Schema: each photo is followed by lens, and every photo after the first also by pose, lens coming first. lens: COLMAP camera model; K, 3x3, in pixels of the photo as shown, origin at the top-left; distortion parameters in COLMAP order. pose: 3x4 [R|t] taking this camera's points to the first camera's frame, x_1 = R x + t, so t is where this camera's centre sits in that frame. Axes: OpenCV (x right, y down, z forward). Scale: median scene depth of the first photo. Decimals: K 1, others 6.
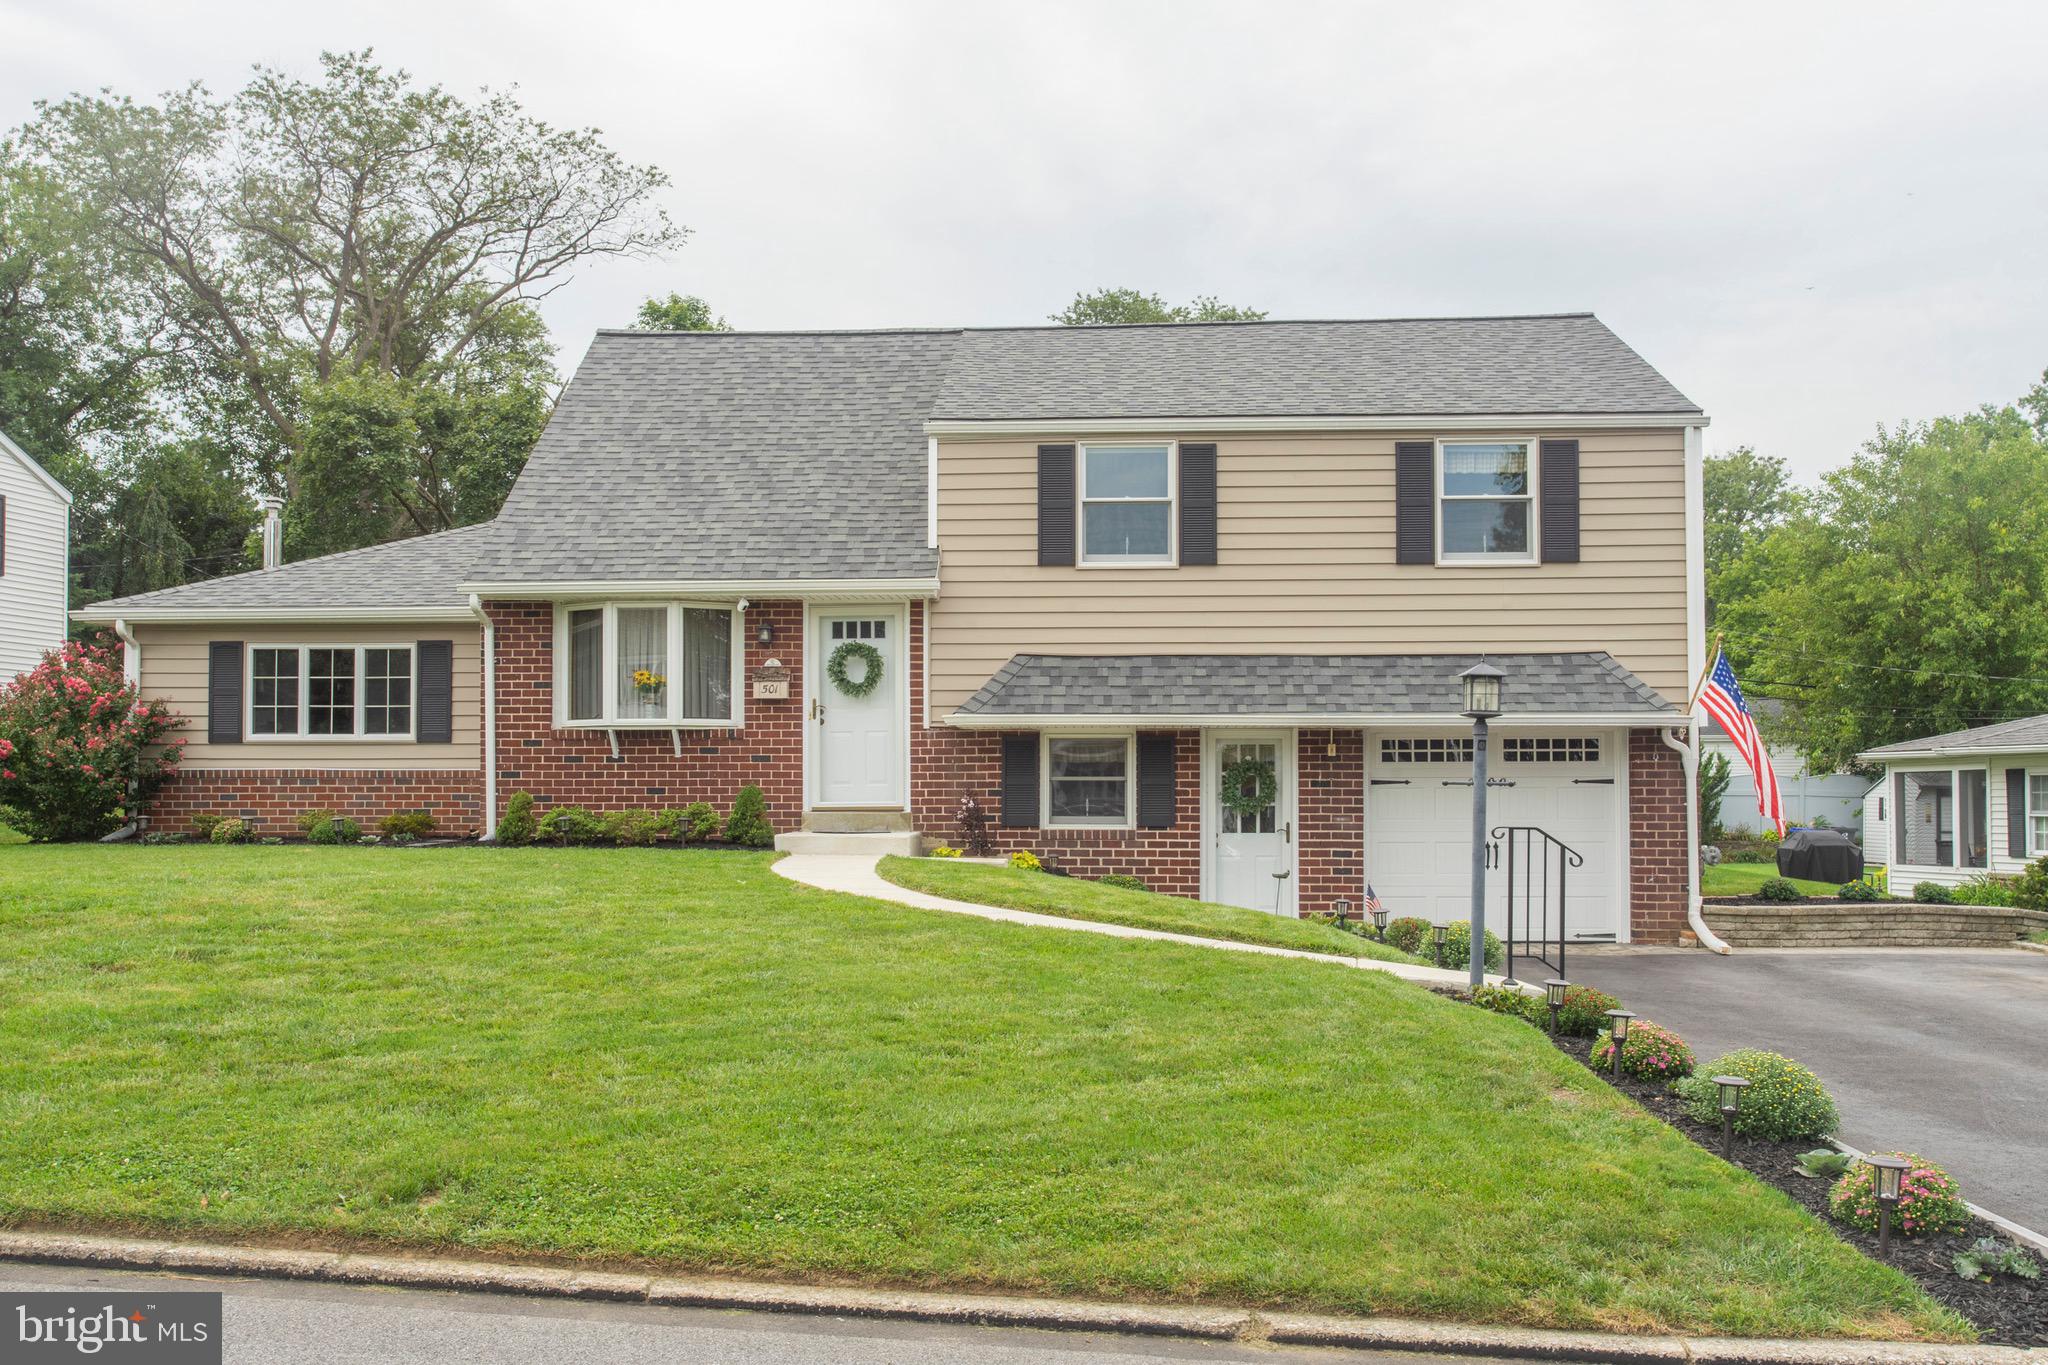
lens RADIAL K [[1903.4, 0, 1024.0], [0, 1903.4, 682.5], [0, 0, 1]] dist [-0.001574, 0.011099]
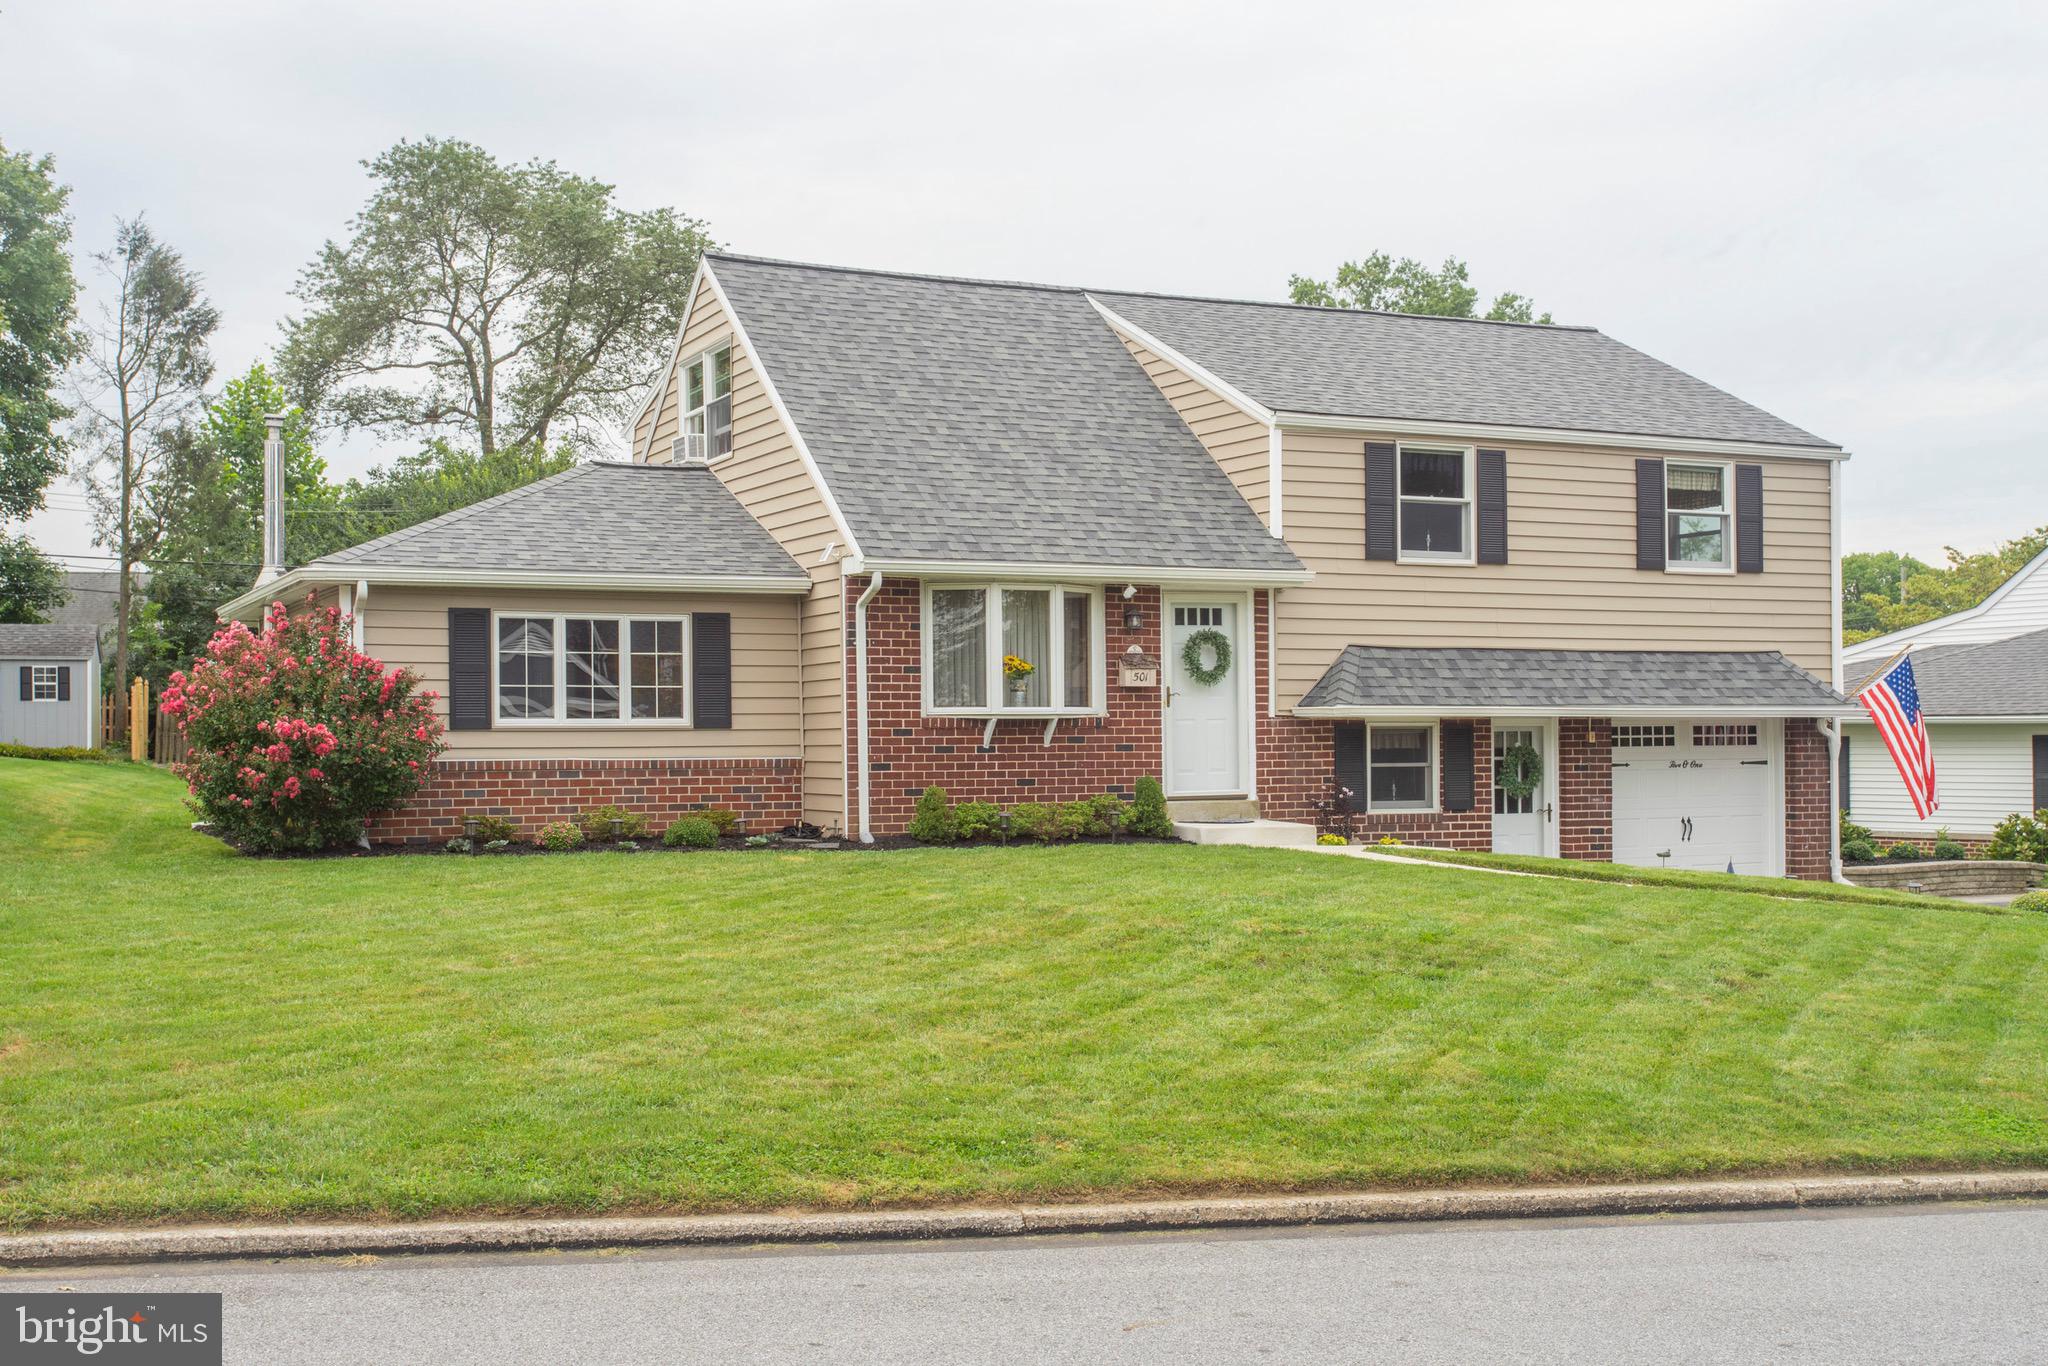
lens RADIAL K [[2244.2, 0, 1024.0], [0, 2244.2, 683.0], [0, 0, 1]] dist [0.004702, 0.002448]
pose [[0.881708, 0.006577, 0.471749, -0.729186], [-0.025319, 0.999122, 0.033392, -0.030390], [-0.471115, -0.041386, 0.881100, 0.012389]]
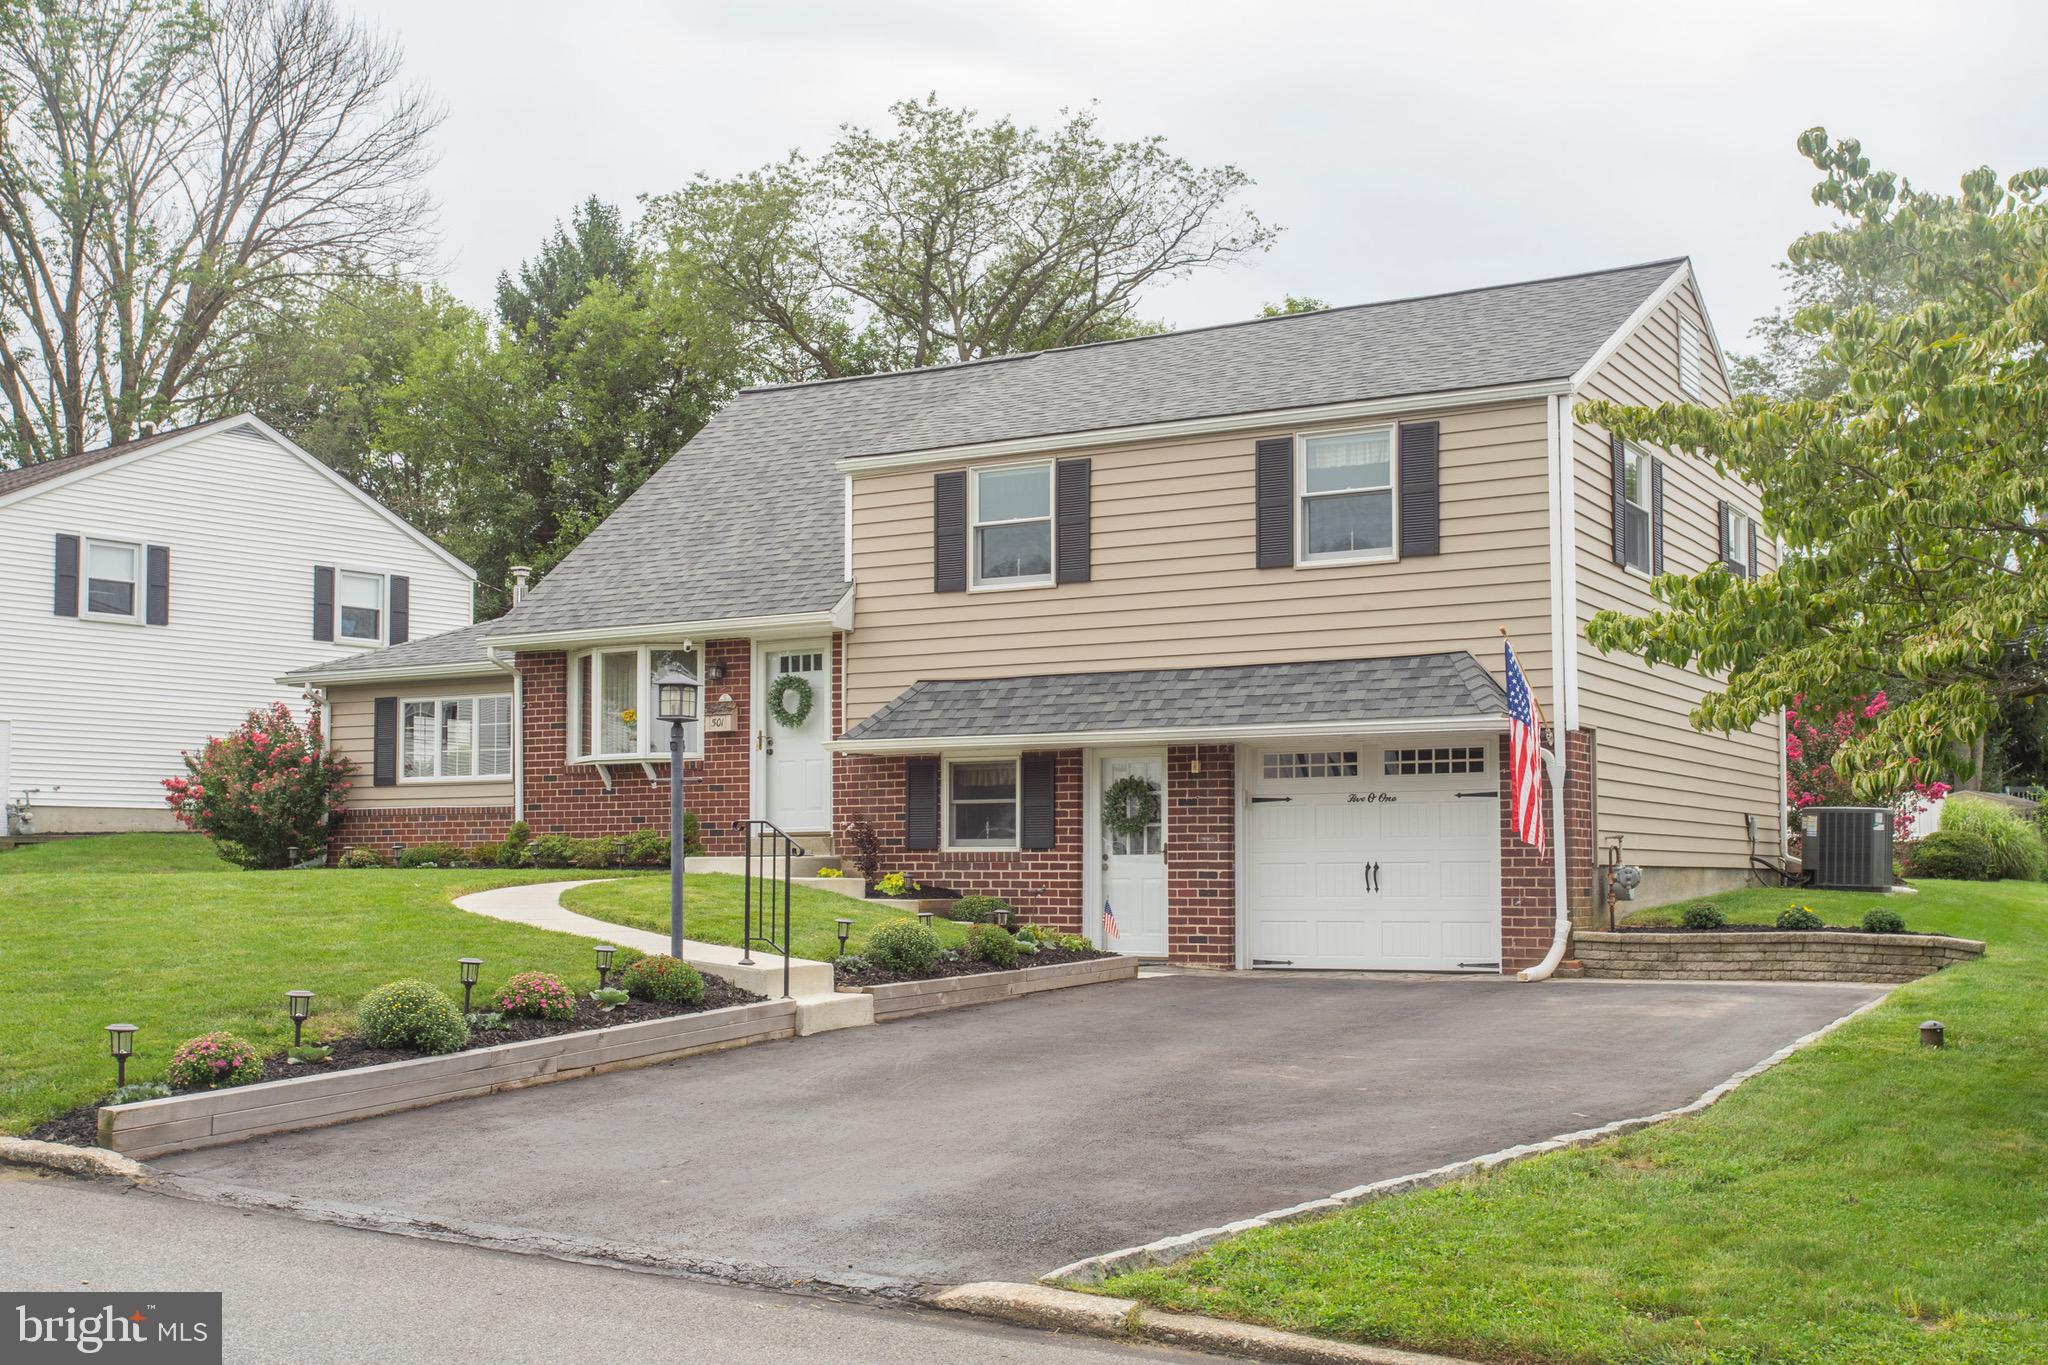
lens RADIAL K [[2244.2, 0, 1024.0], [0, 2244.2, 682.5], [0, 0, 1]] dist [0.004702, 0.002448]
pose [[0.895305, -0.040924, -0.443569, 0.579561], [0.031321, 0.999090, -0.028958, 0.022770], [0.444351, 0.012033, 0.895772, -0.052262]]
